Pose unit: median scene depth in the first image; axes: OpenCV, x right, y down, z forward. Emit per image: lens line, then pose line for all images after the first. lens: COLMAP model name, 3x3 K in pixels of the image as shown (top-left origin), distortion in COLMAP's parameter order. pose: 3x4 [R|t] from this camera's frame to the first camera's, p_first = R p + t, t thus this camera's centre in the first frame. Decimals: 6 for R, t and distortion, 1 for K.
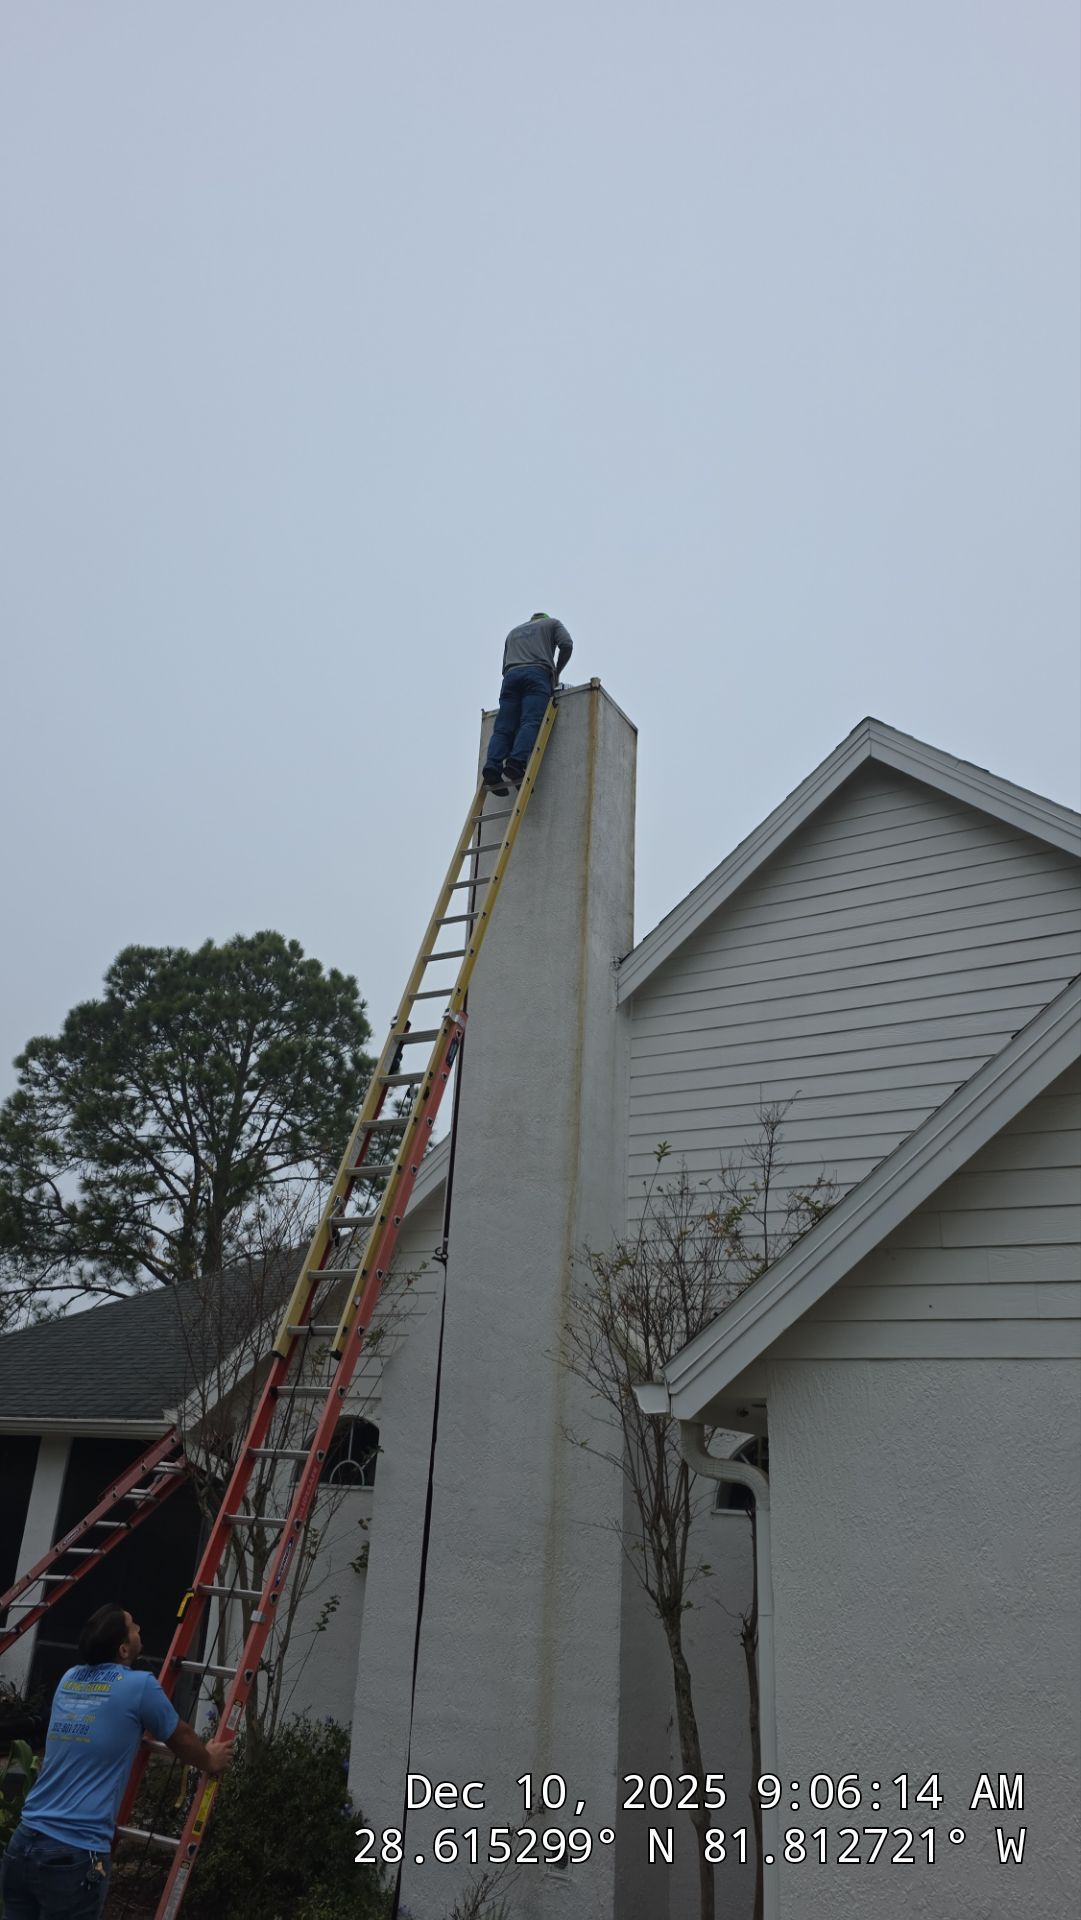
lens RADIAL K [[1317.7, 0, 547.3], [0, 1317.7, 958.5], [0, 0, 1]] dist [0.042040, -0.040939]
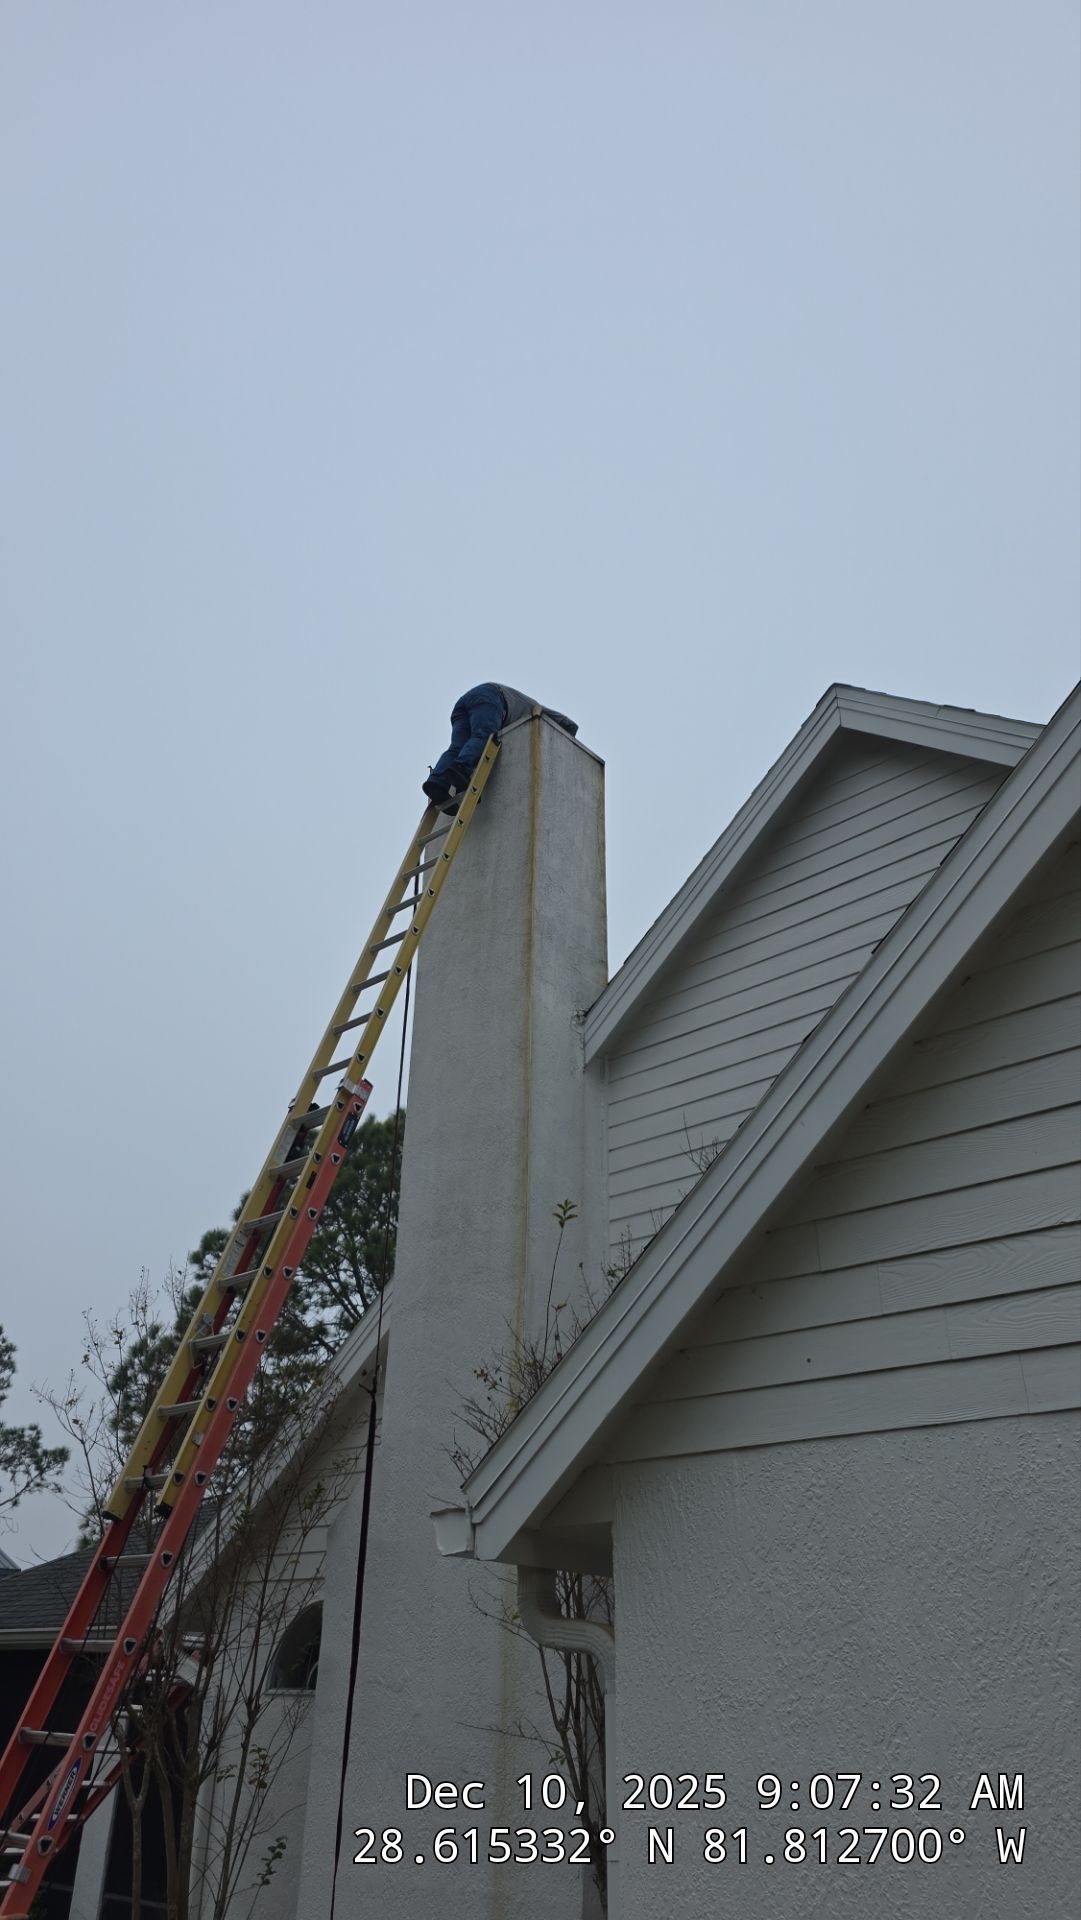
lens RADIAL K [[1317.7, 0, 529.0], [0, 1317.7, 954.8], [0, 0, 1]] dist [0.042040, -0.040939]
pose [[0.977180, -0.130999, -0.167210, 0.176489], [0.107719, 0.984068, -0.141447, 0.084743], [0.183075, 0.120207, 0.975722, 0.177144]]
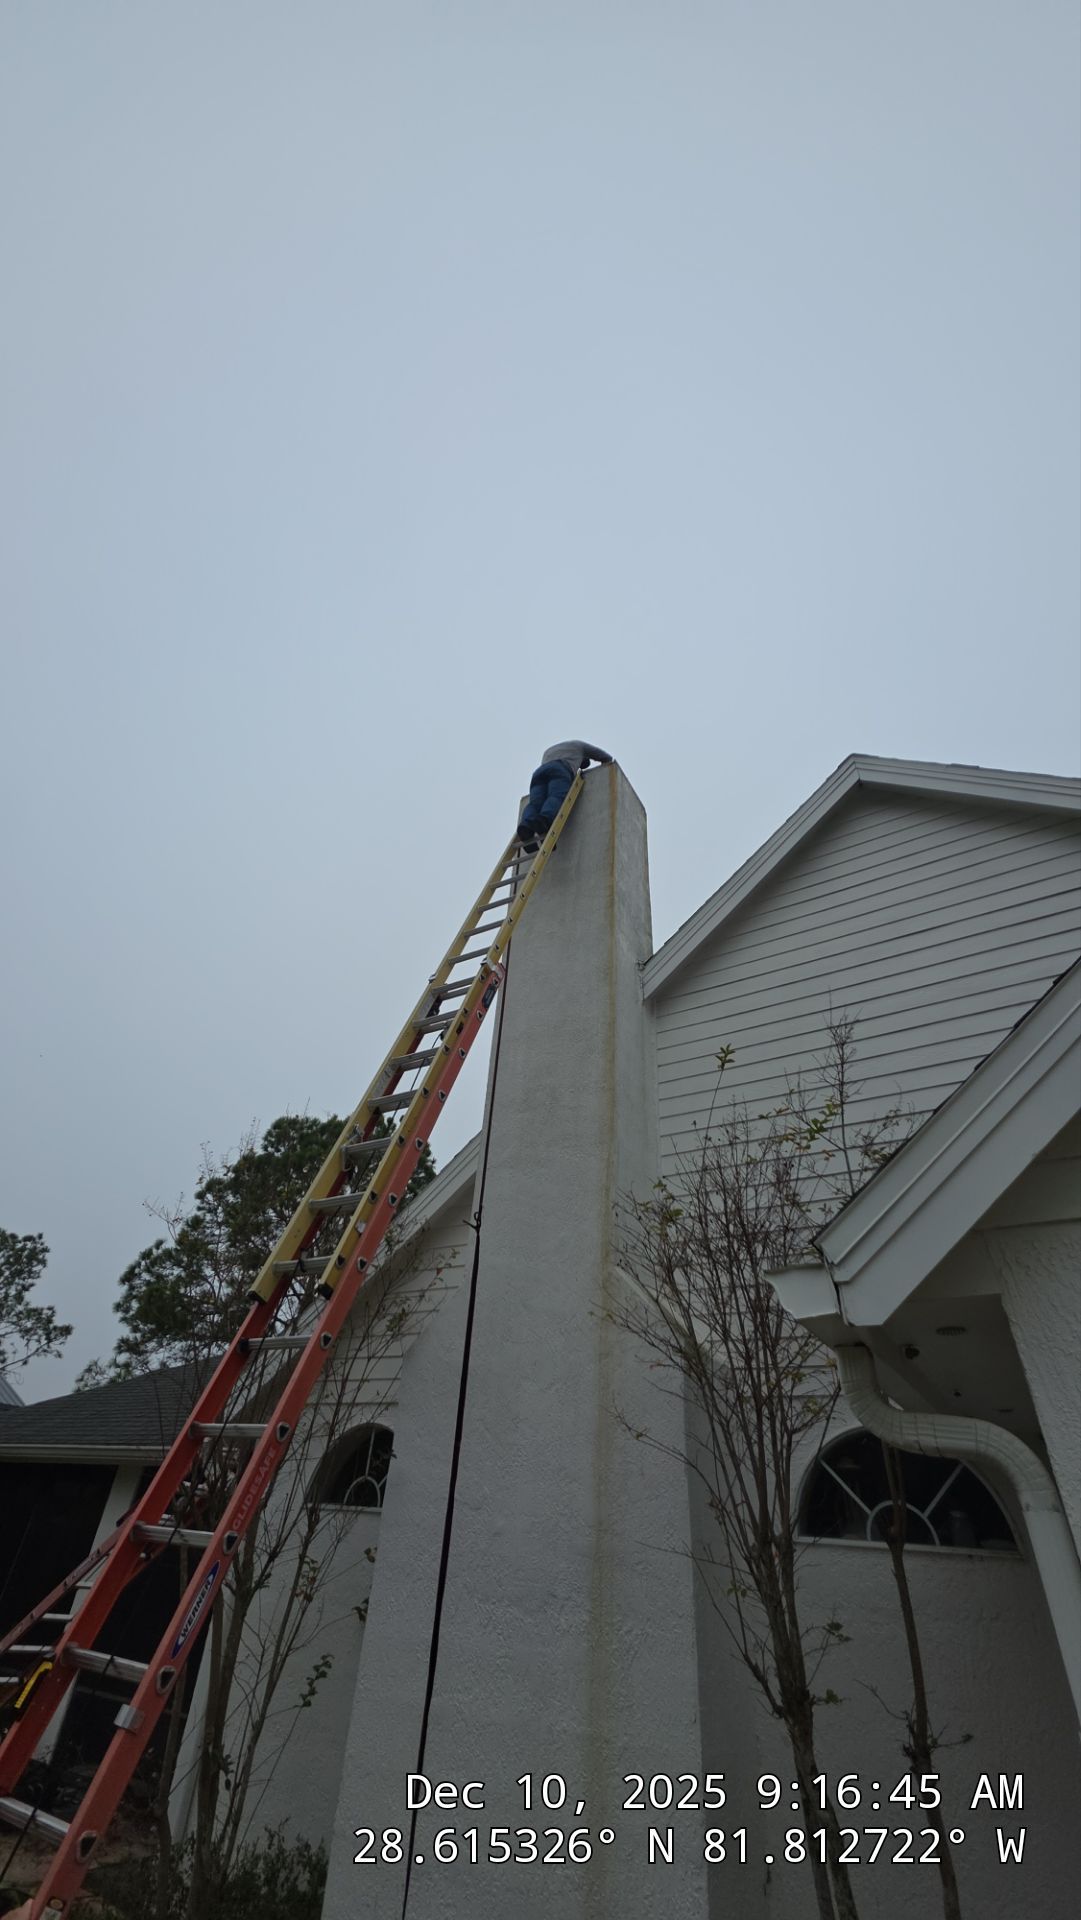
lens RADIAL K [[771.5, 0, 549.1], [0, 771.5, 944.9], [0, 0, 1]] dist [-0.003154, -0.000968]
pose [[0.999952, 0.007340, -0.006434, -0.021380], [-0.008835, 0.960838, -0.276970, 0.177181], [0.004149, 0.277014, 0.960857, 0.397123]]
